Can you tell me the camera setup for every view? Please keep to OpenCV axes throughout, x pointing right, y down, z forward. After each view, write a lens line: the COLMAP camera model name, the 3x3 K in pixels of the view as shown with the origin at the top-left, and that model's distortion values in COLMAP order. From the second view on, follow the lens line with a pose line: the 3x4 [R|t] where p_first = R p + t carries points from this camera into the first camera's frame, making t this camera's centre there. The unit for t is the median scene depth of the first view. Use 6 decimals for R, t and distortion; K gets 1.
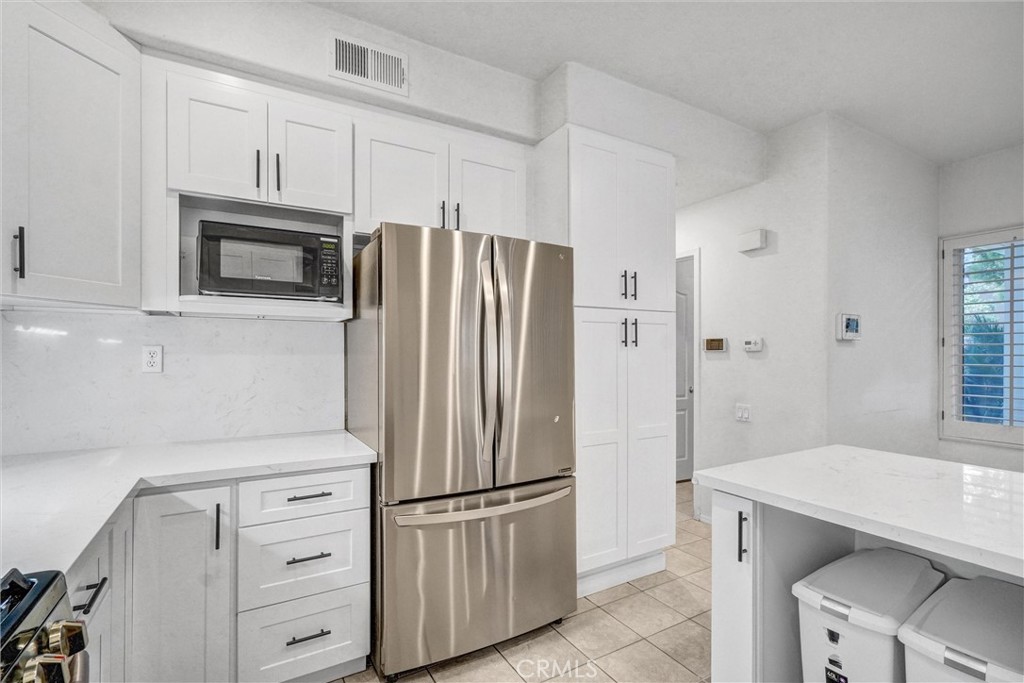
lens RADIAL K [[471.3, 0, 509.2], [0, 471.3, 346.4], [0, 0, 1]] dist [-0.001476, 0.000969]
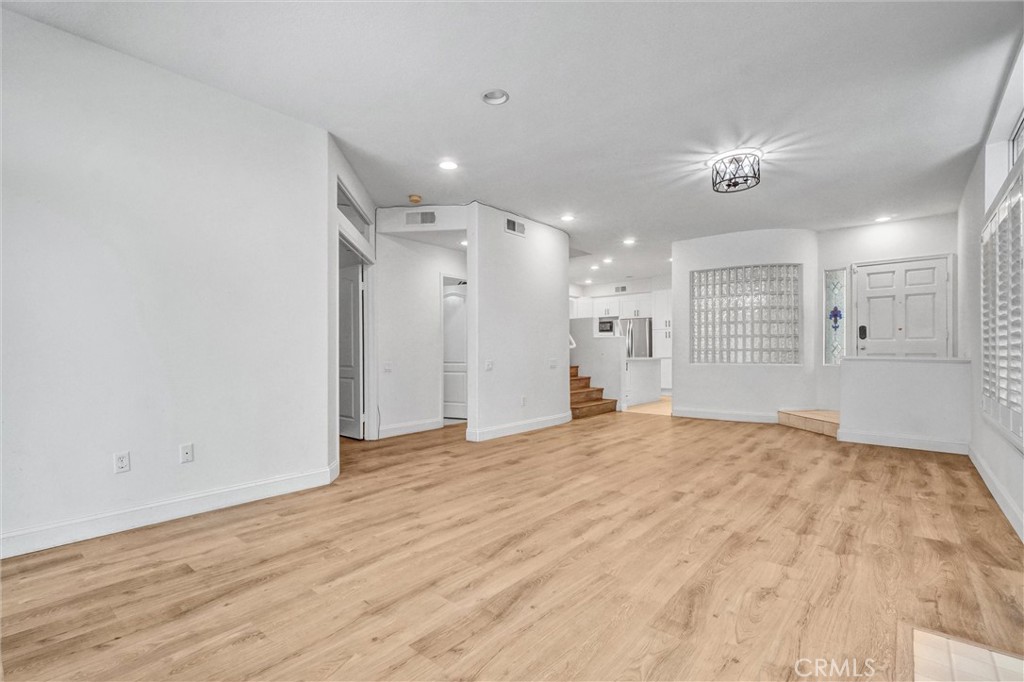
lens RADIAL K [[471.3, 0, 515.6], [0, 471.3, 344.7], [0, 0, 1]] dist [-0.001476, 0.000969]
pose [[0.940247, 0.005536, 0.340448, -3.587540], [-0.004576, 0.999983, -0.003621, 0.073684], [-0.340463, 0.001846, 0.940256, -4.151872]]
